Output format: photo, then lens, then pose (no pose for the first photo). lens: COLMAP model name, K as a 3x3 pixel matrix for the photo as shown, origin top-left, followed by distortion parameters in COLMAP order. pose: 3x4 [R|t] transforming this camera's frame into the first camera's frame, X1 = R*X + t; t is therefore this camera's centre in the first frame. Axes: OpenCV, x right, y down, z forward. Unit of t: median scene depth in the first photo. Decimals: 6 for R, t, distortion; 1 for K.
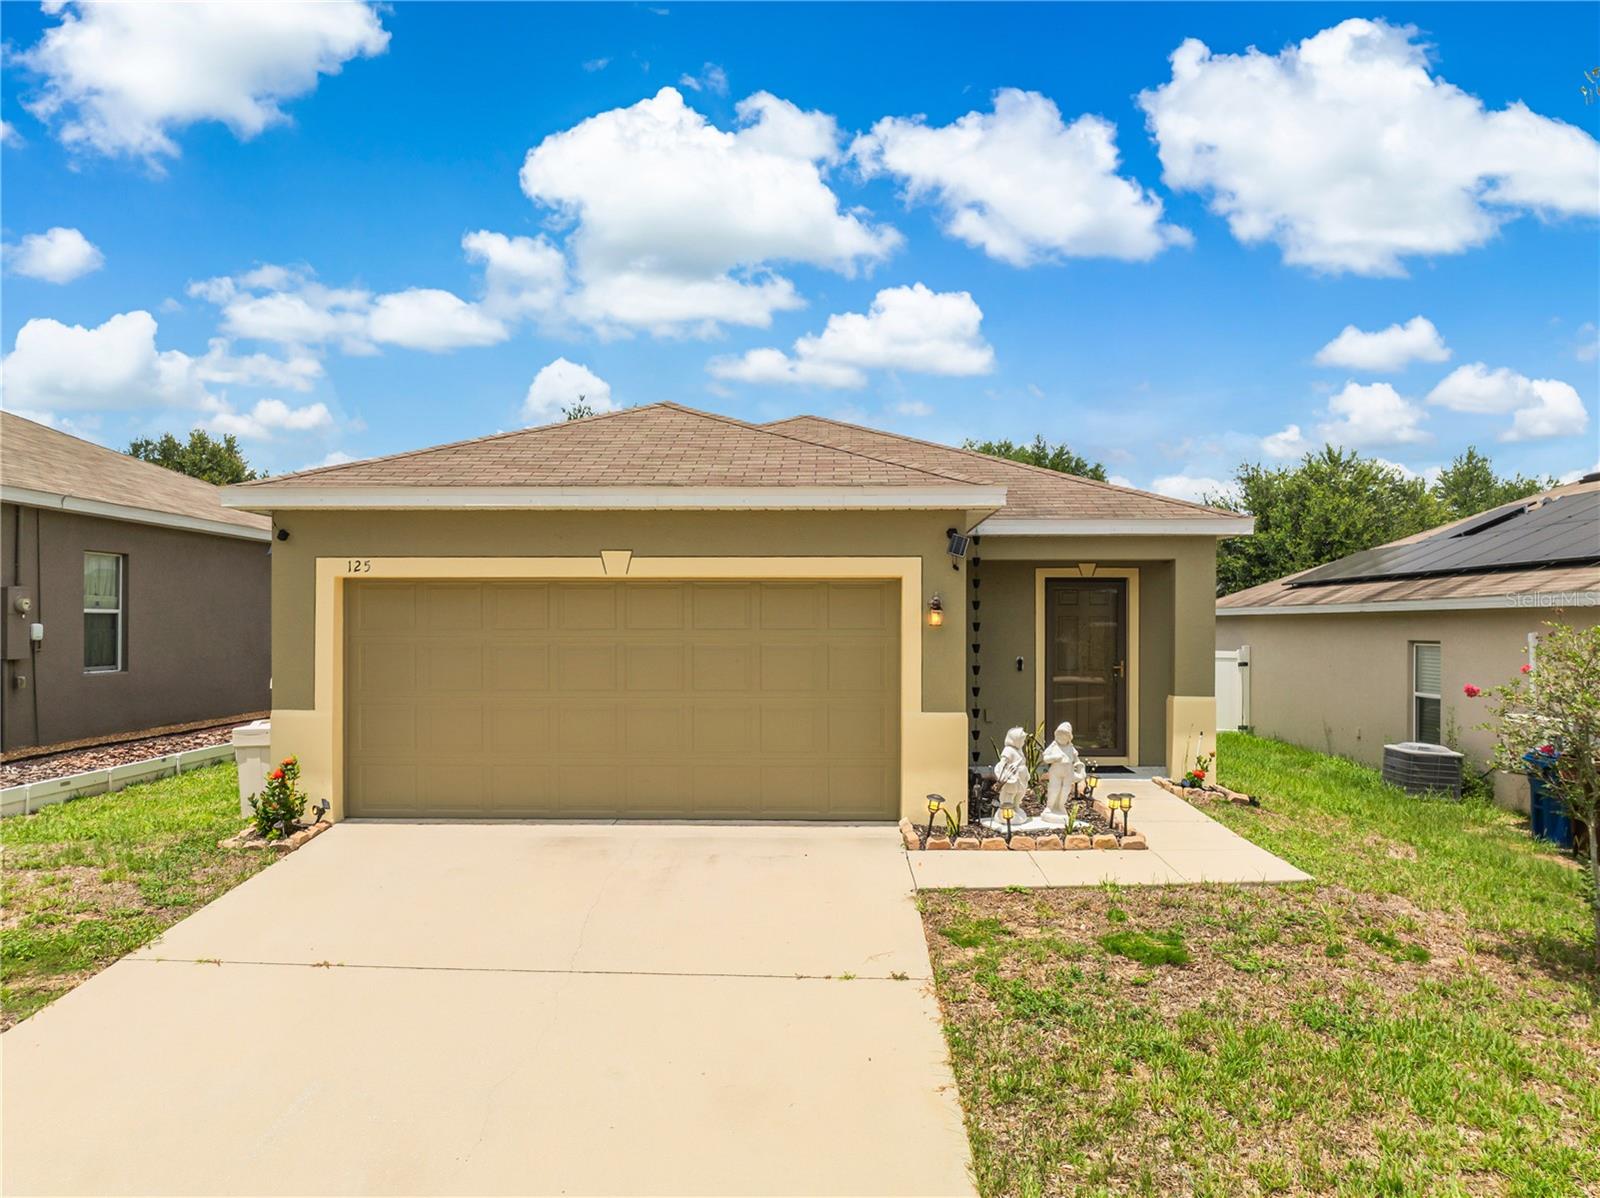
lens RADIAL K [[1117.6, 0, 800.0], [0, 1117.6, 599.0], [0, 0, 1]] dist [-0.023439, 0.001532]
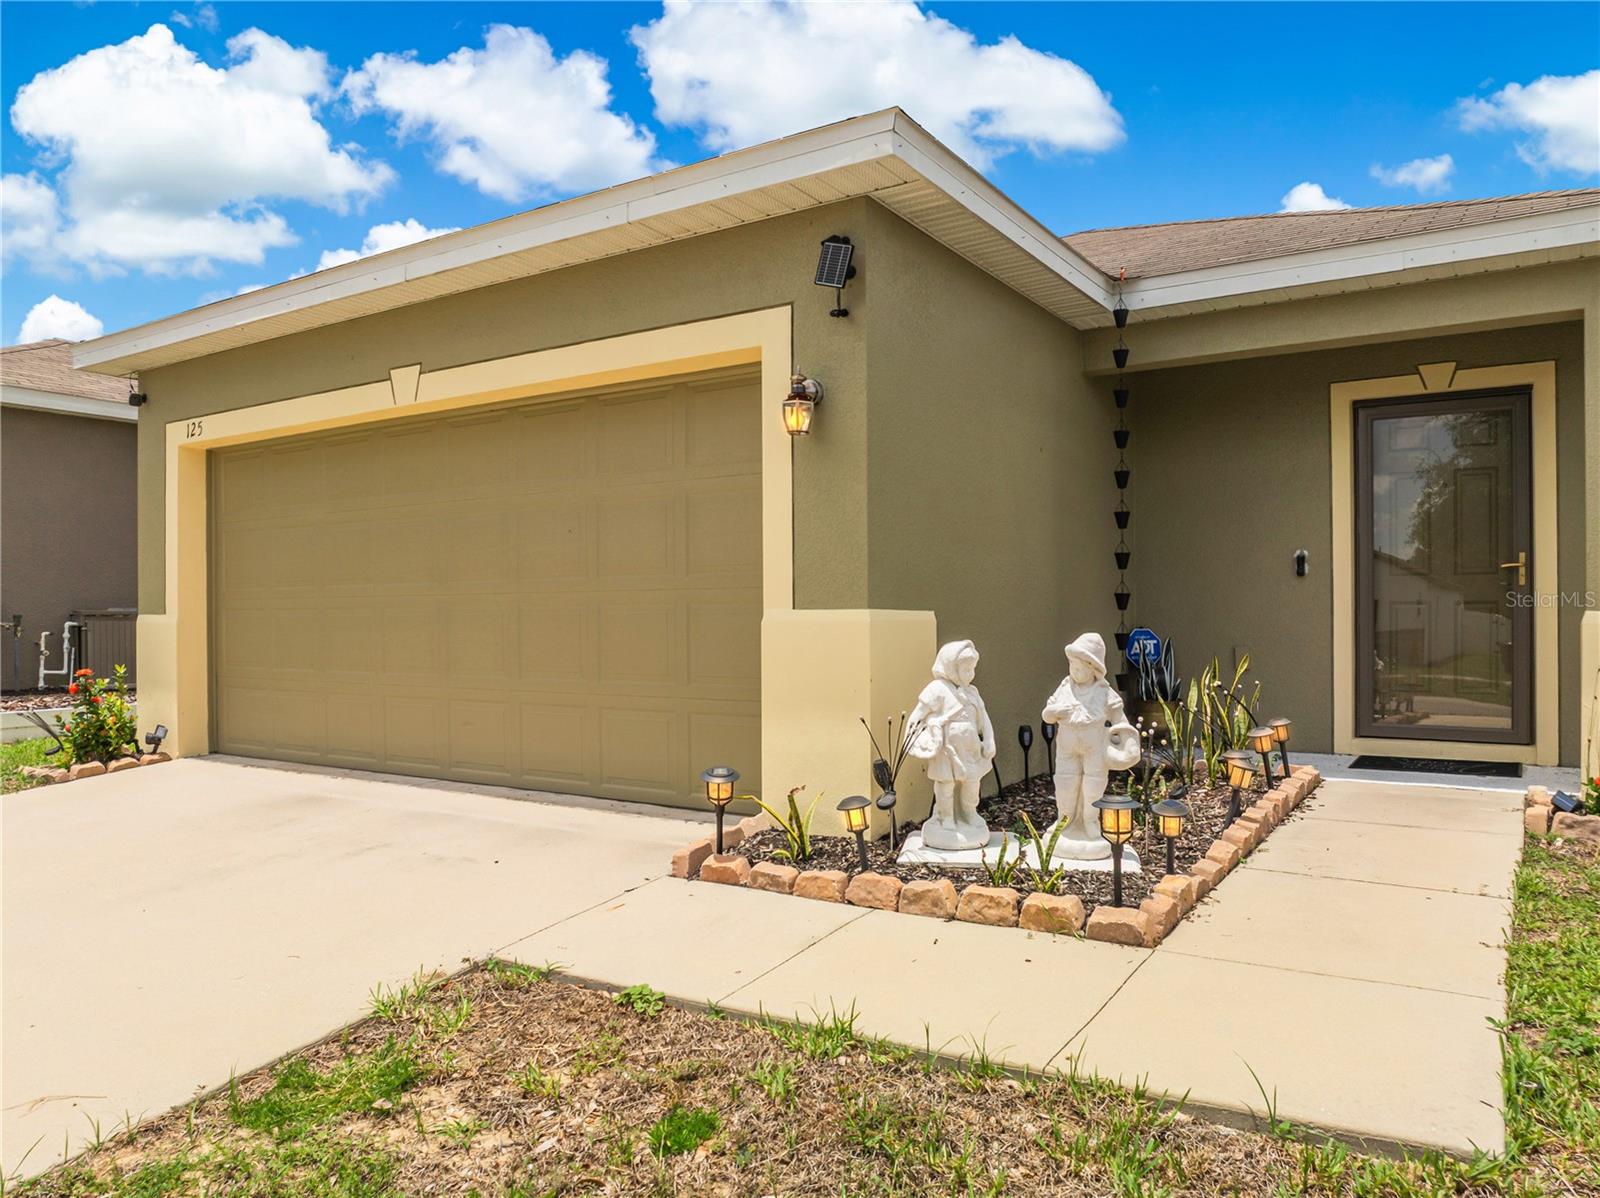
lens RADIAL K [[1117.6, 0, 800.0], [0, 1117.6, 599.0], [0, 0, 1]] dist [-0.023439, 0.001532]
pose [[0.999754, -0.003631, 0.021897, 0.433149], [0.003663, 0.999992, -0.001411, 0.059795], [-0.021892, 0.001491, 0.999759, -0.002441]]
